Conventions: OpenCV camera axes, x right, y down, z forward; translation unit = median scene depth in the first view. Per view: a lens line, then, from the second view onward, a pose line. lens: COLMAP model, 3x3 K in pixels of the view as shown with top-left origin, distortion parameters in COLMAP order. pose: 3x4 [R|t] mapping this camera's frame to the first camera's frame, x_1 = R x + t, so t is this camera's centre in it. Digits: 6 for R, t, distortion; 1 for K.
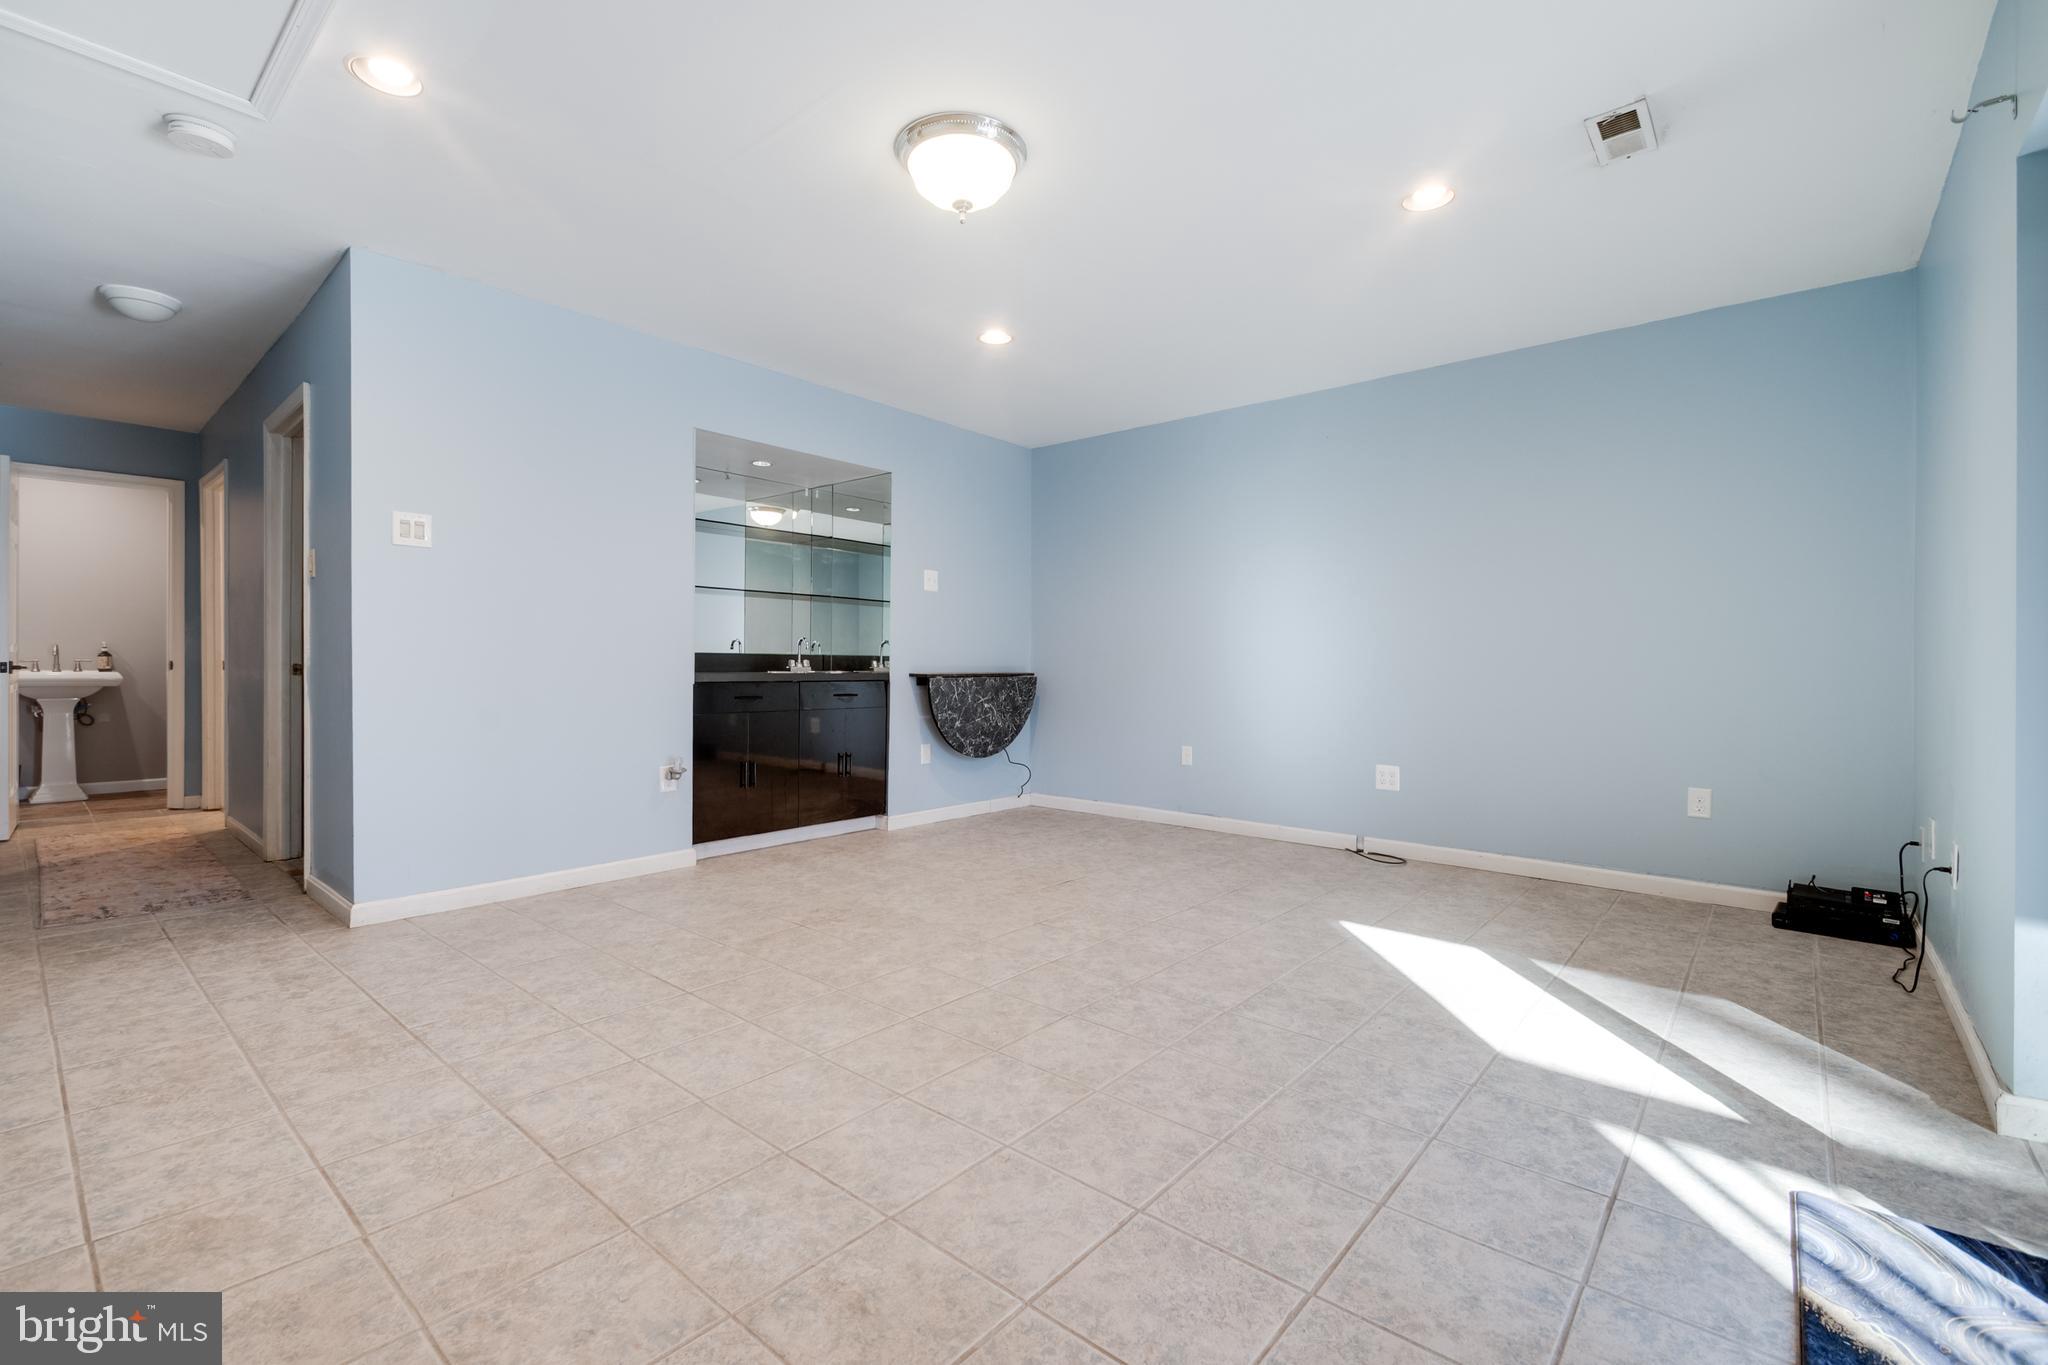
lens RADIAL K [[901.2, 0, 1001.4], [0, 901.2, 667.5], [0, 0, 1]] dist [0.001761, -0.014495]
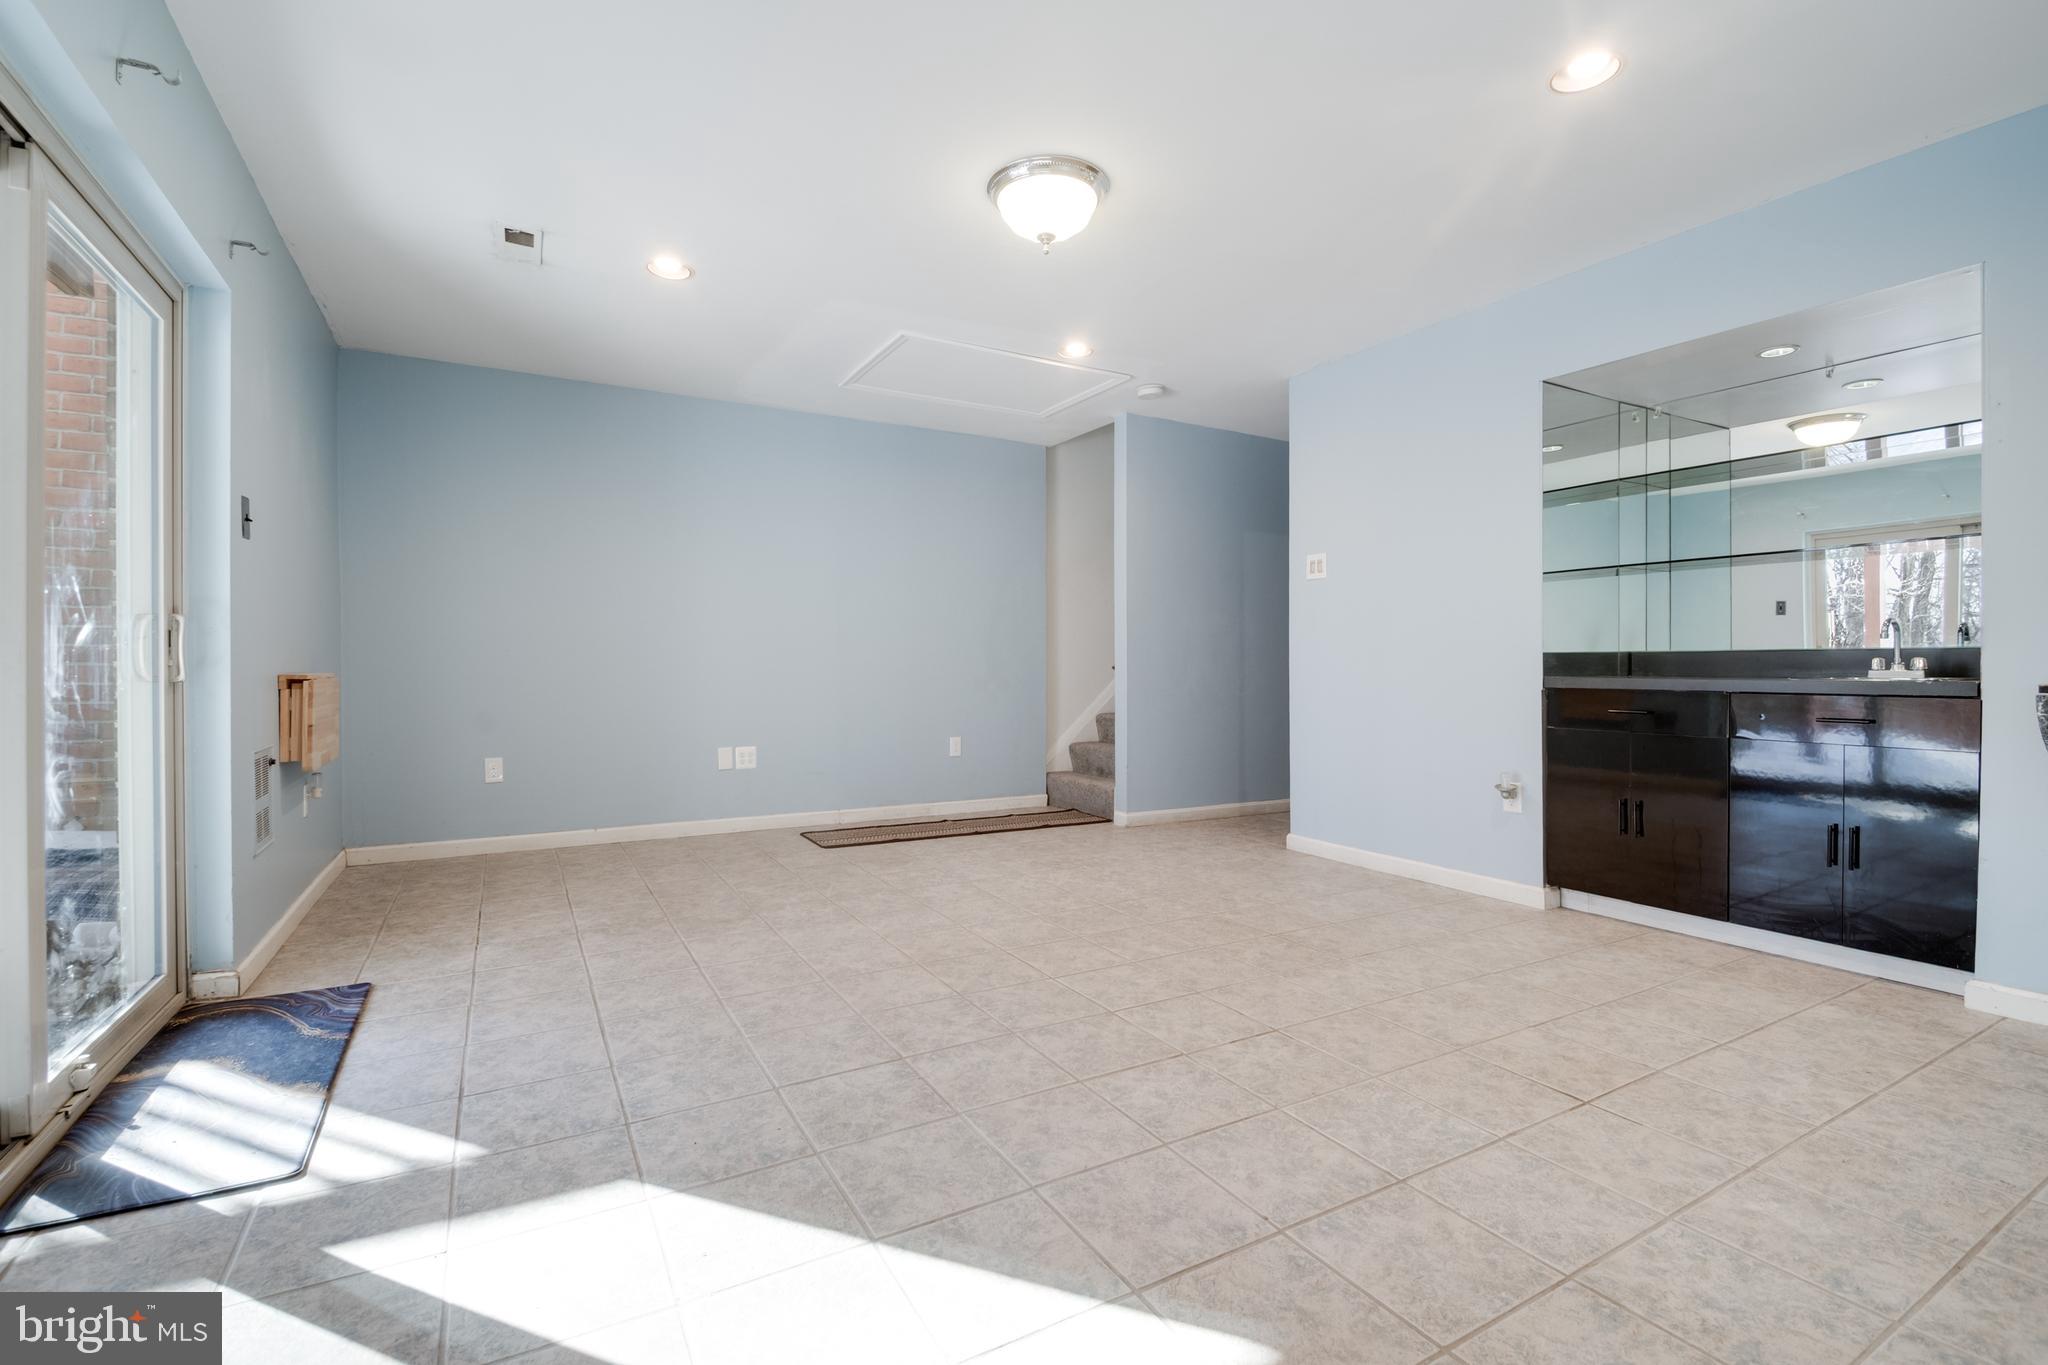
lens RADIAL K [[901.2, 0, 1001.4], [0, 901.2, 667.5], [0, 0, 1]] dist [0.001761, -0.014495]
pose [[-0.339589, -0.001665, -0.940573, 1.005614], [-0.006844, 0.999976, 0.000701, -0.000699], [0.940549, 0.006676, -0.339592, 1.333653]]
